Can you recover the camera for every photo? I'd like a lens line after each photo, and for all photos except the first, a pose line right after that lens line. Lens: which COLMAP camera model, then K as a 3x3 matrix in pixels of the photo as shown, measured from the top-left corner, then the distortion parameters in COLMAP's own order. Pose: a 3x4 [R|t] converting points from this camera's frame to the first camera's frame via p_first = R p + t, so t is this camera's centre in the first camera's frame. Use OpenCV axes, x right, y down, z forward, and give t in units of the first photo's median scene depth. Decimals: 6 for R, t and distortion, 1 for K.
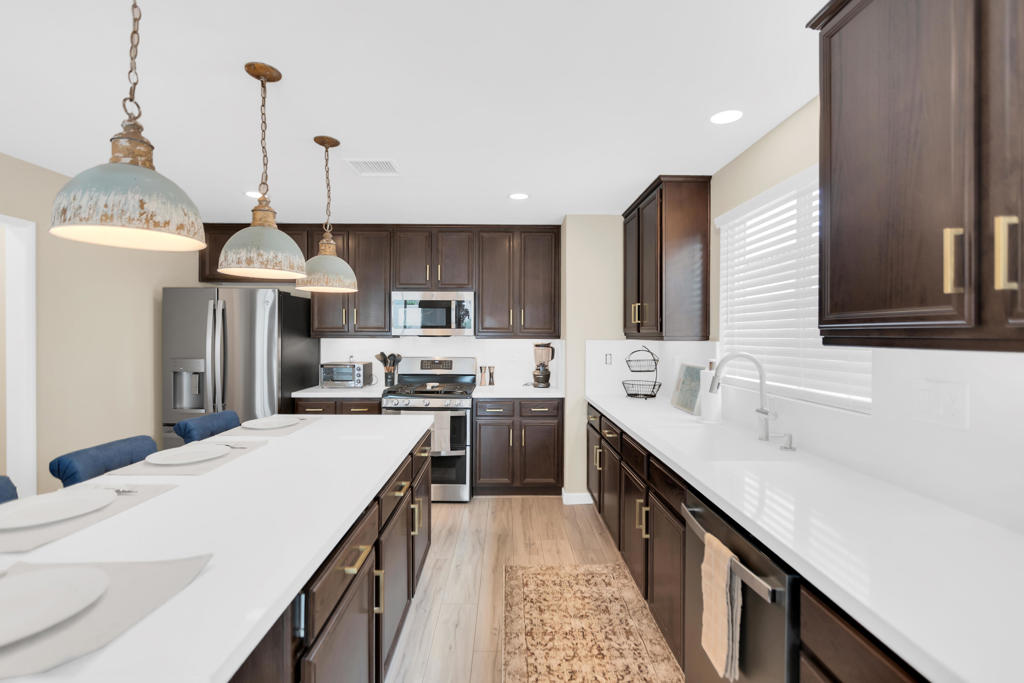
lens RADIAL K [[459.2, 0, 511.9], [0, 459.2, 337.7], [0, 0, 1]] dist [-0.000709, 0.000134]
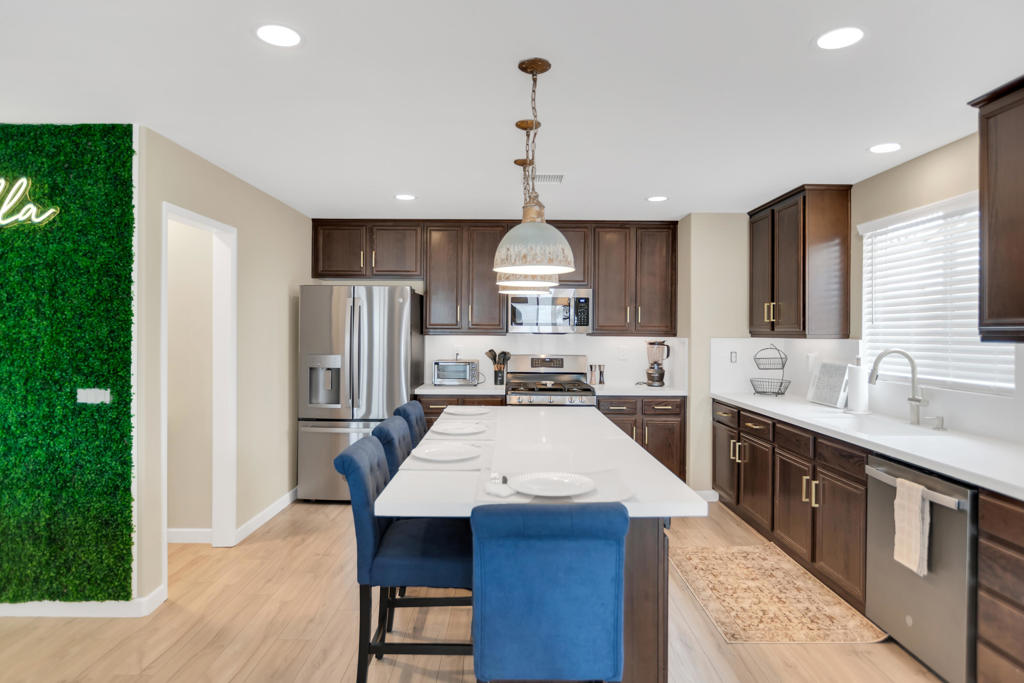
lens RADIAL K [[583.3, 0, 509.7], [0, 583.3, 333.5], [0, 0, 1]] dist [-0.002737, -0.003224]
pose [[0.999910, 0.003603, -0.012929, -0.246958], [-0.003640, 0.999989, -0.002841, 0.000540], [0.012919, 0.002888, 0.999912, -0.261446]]
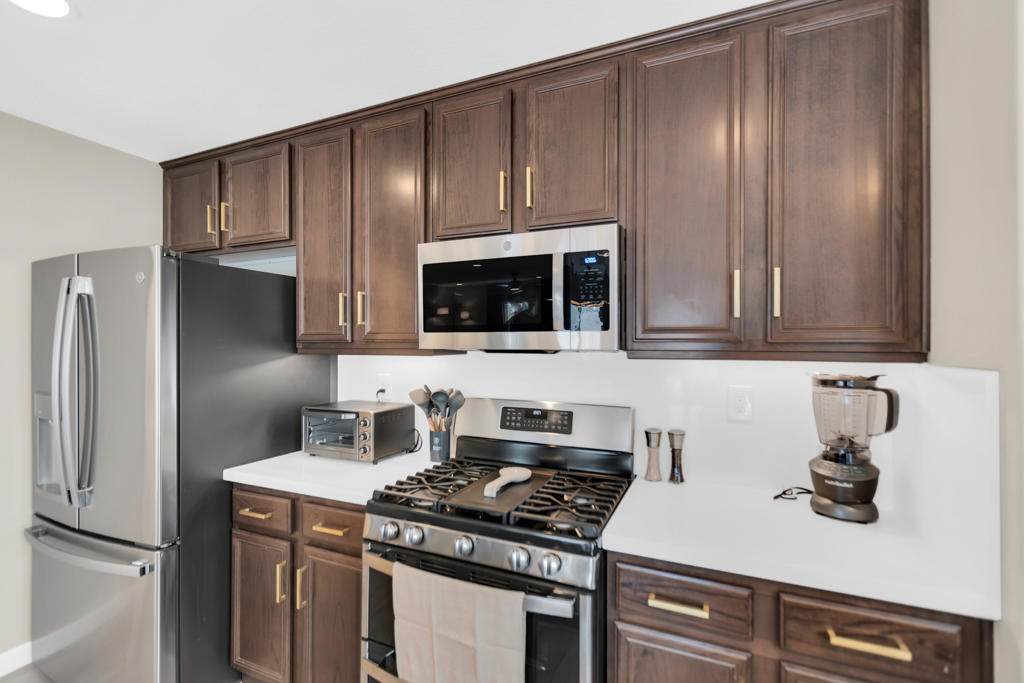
lens RADIAL K [[459.2, 0, 512.1], [0, 459.2, 340.9], [0, 0, 1]] dist [-0.000709, 0.000134]
pose [[0.909258, -0.004362, -0.416211, -0.011394], [-0.001589, 0.999901, -0.013951, -0.007282], [0.416231, 0.013346, 0.909161, 0.665298]]
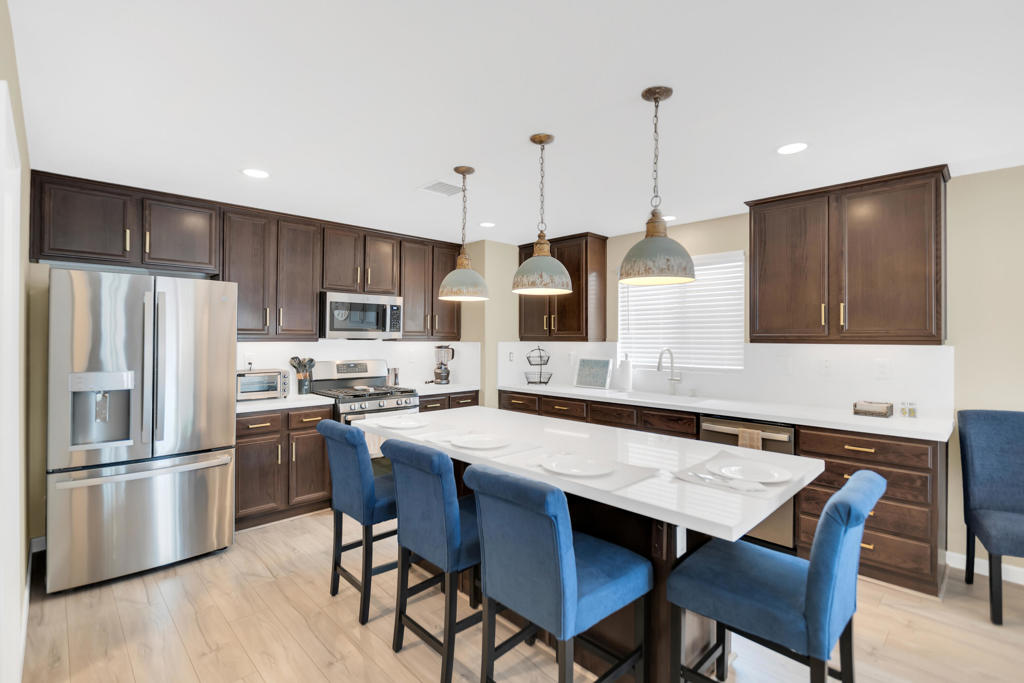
lens RADIAL K [[482.0, 0, 509.5], [0, 482.0, 333.9], [0, 0, 1]] dist [-0.003296, -0.000572]
pose [[0.727285, 0.005520, 0.686314, -0.677328], [0.003280, 0.999928, -0.011518, -0.001568], [-0.686328, 0.010628, 0.727214, 0.024197]]
